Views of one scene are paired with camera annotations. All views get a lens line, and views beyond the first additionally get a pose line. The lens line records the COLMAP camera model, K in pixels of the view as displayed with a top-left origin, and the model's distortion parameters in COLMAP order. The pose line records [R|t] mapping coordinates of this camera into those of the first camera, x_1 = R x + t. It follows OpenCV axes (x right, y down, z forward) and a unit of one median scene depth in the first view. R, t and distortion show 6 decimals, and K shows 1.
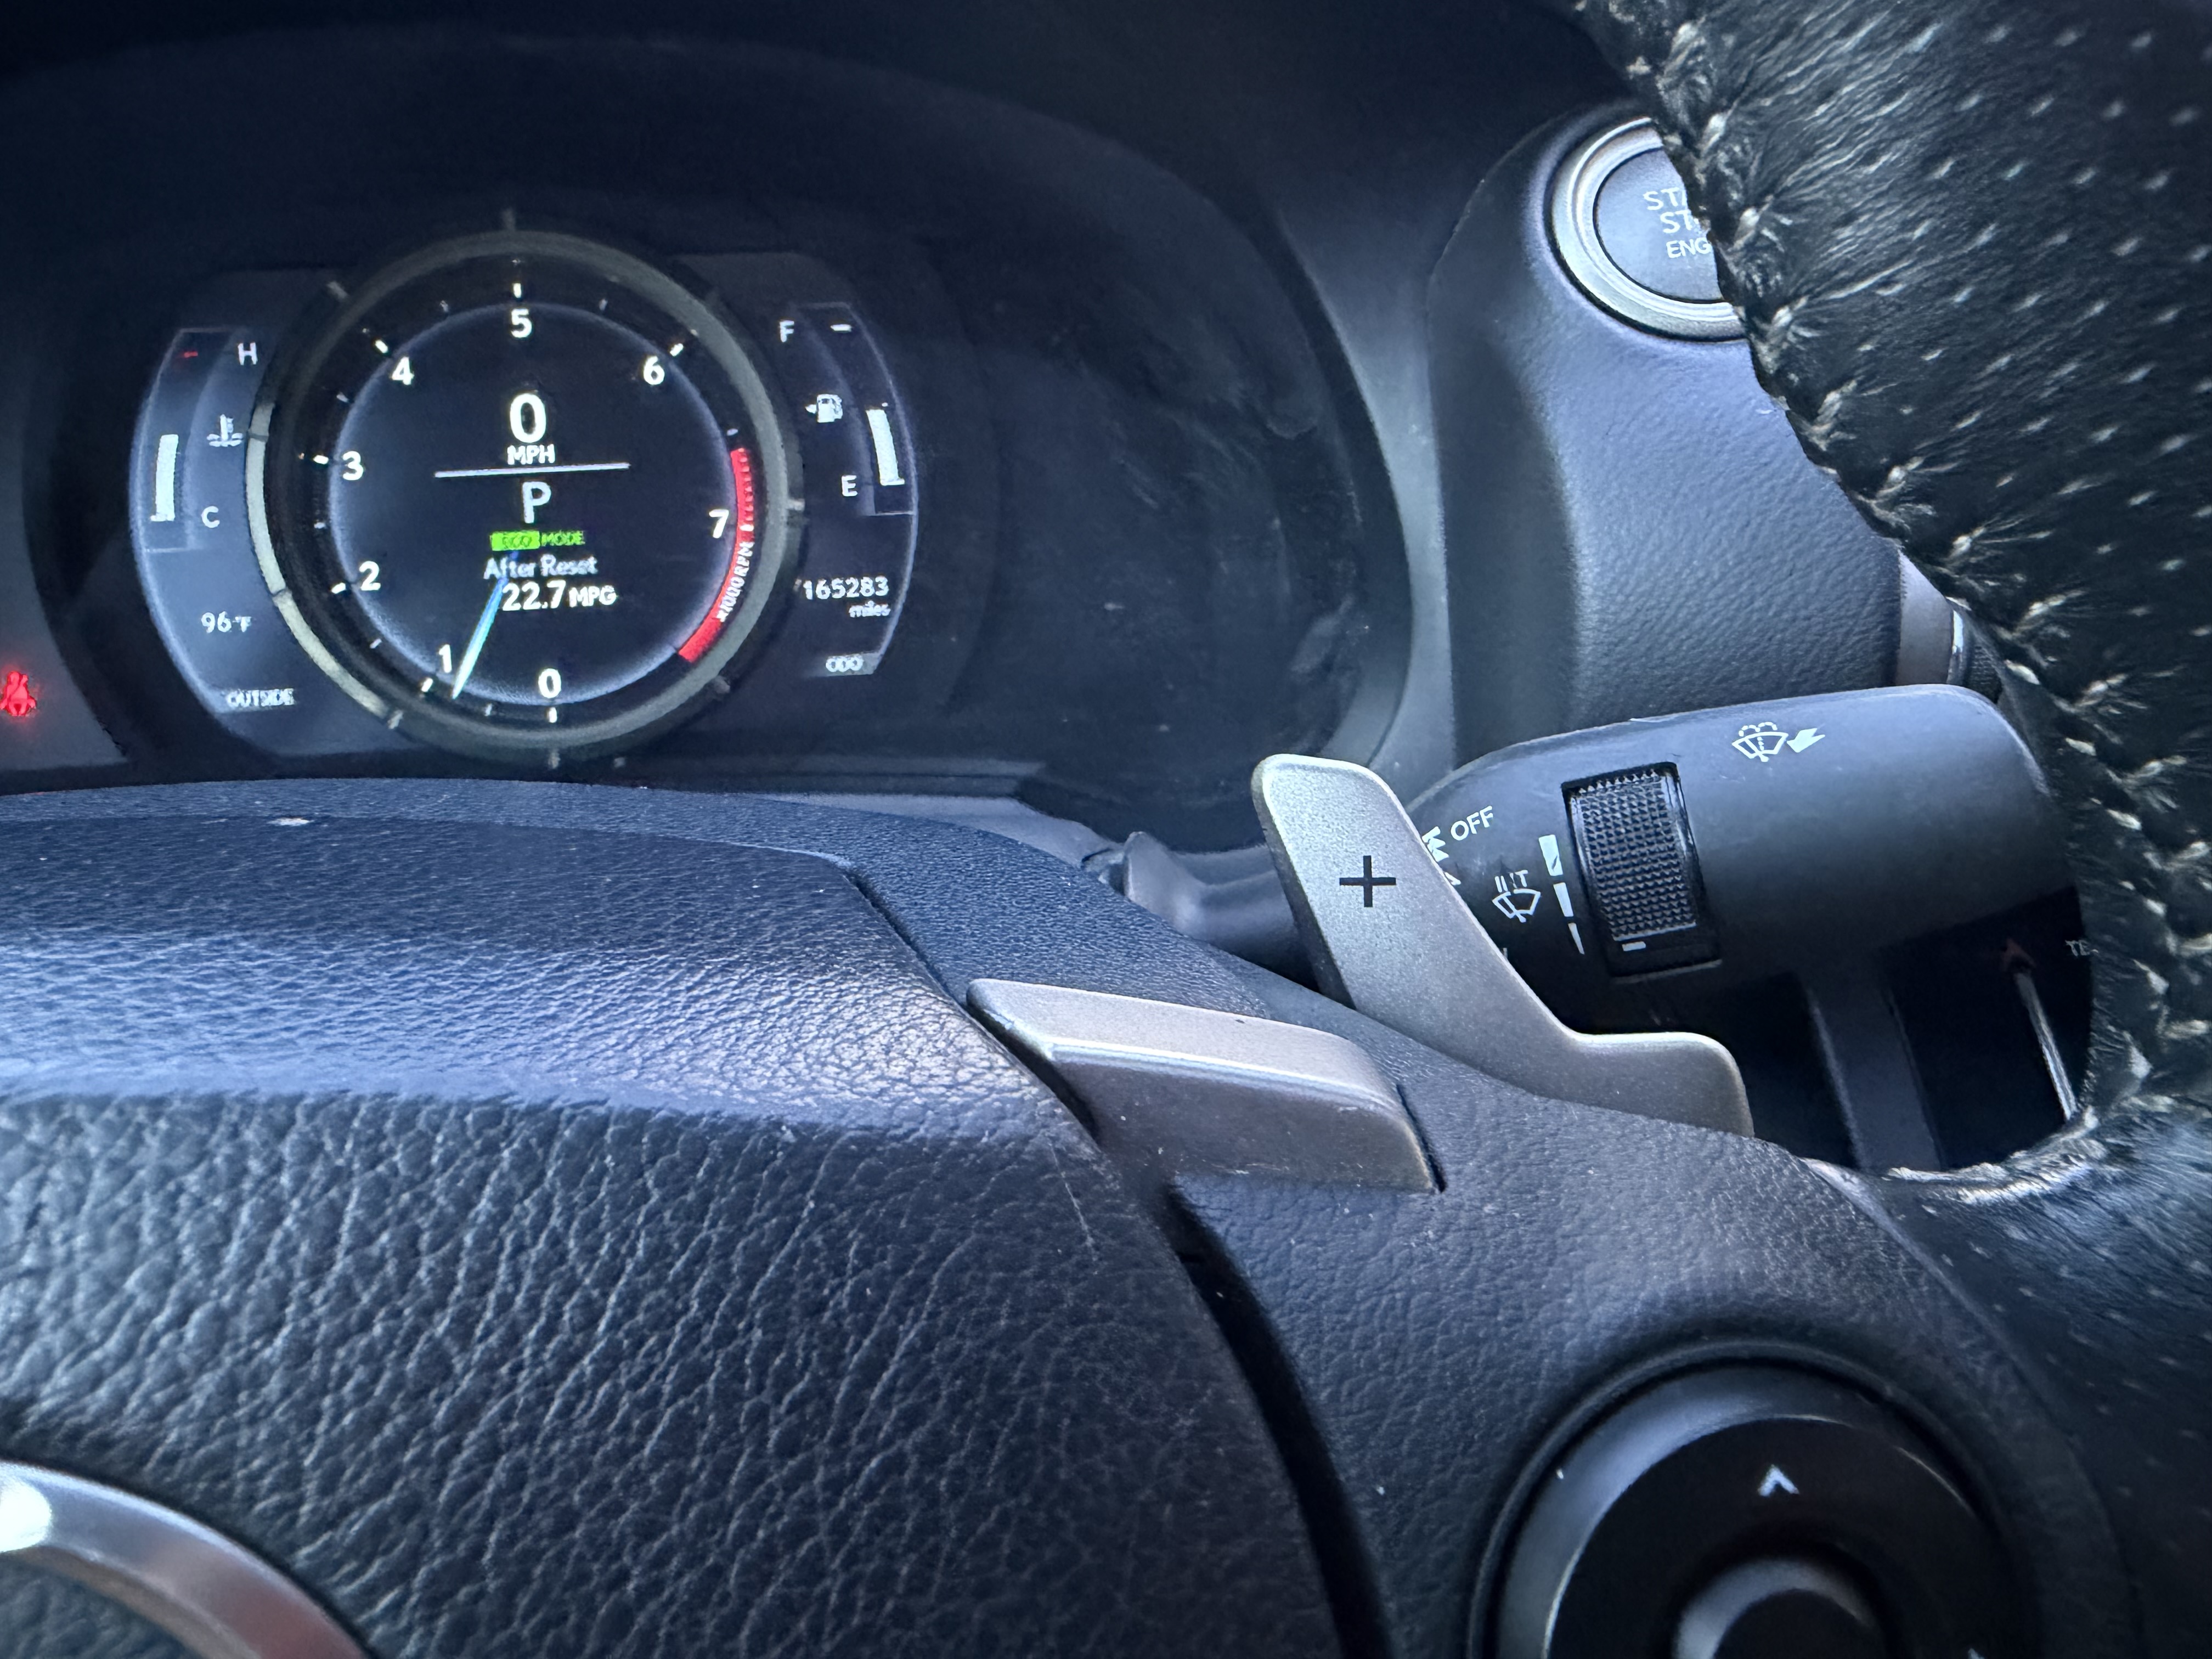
lens RADIAL K [[1608.5, 0, 1006.6], [0, 1608.5, 867.4], [0, 0, 1]] dist [0.051870, -0.068464]
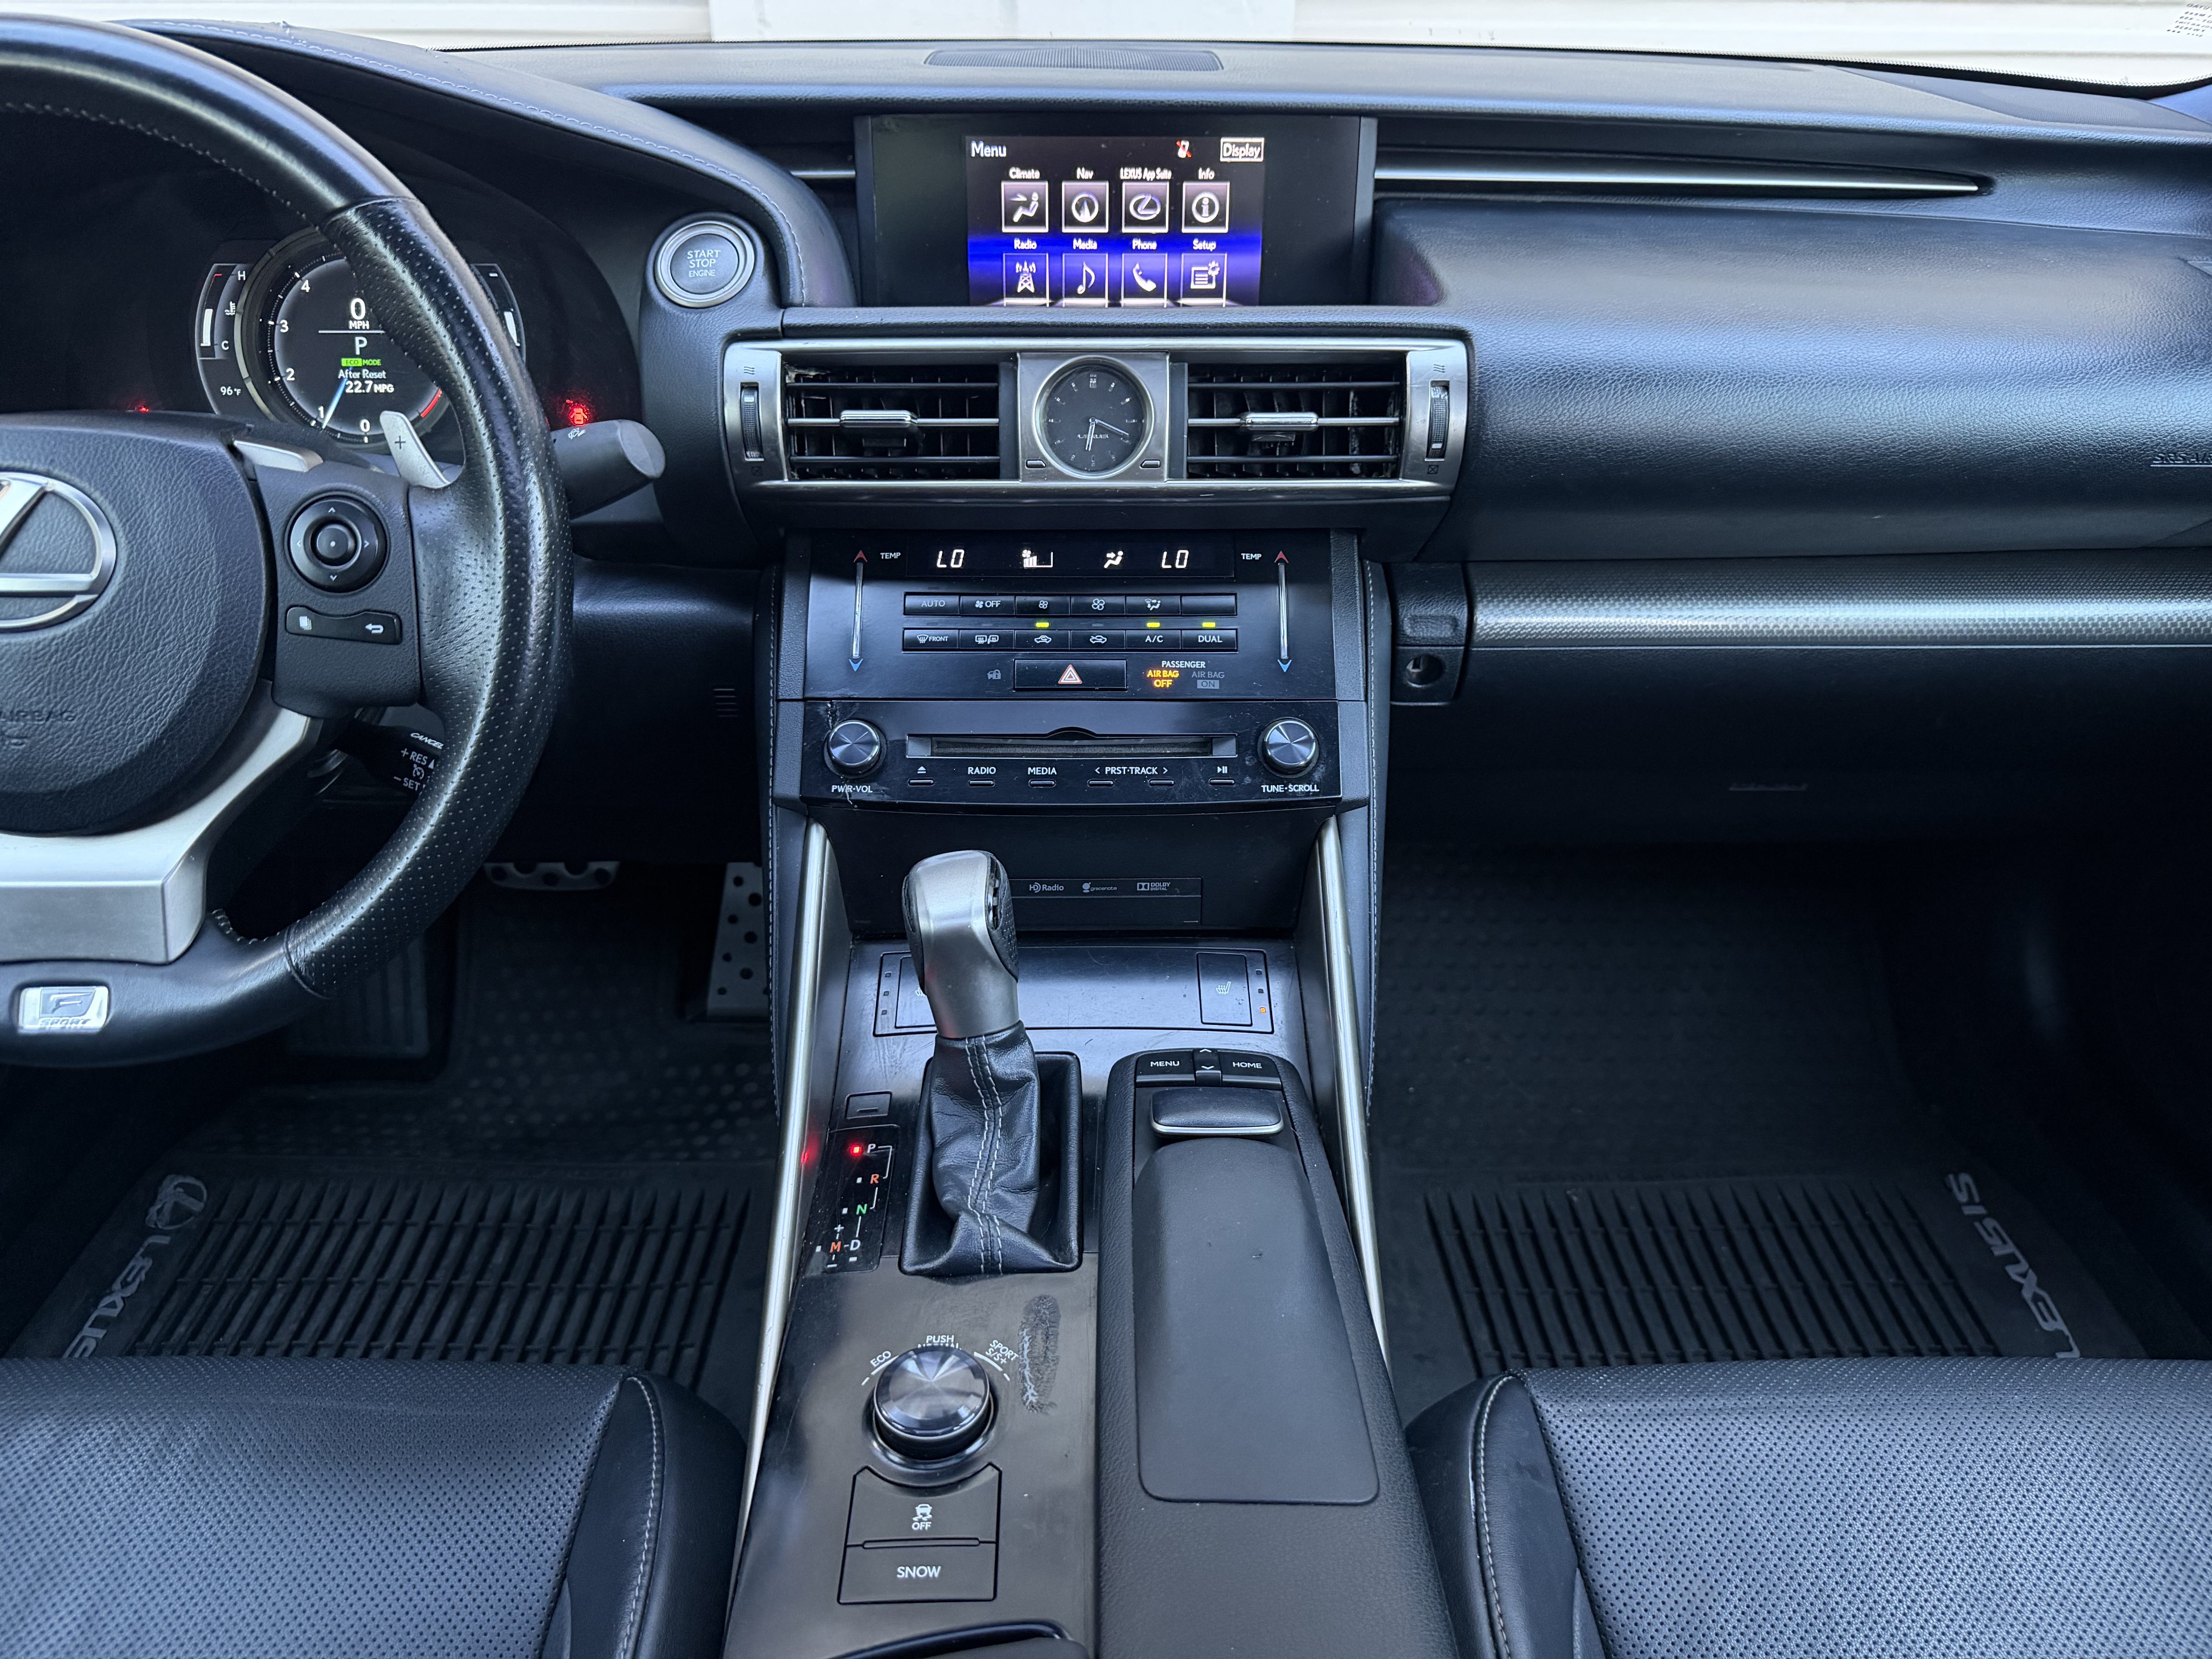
lens RADIAL K [[1608.5, 0, 1096.0], [0, 1608.5, 853.4], [0, 0, 1]] dist [0.051870, -0.068464]
pose [[0.993577, 0.077584, -0.082370, 1.070308], [-0.070898, 0.994172, 0.081218, 0.248361], [0.088191, -0.074857, 0.993287, -1.351742]]
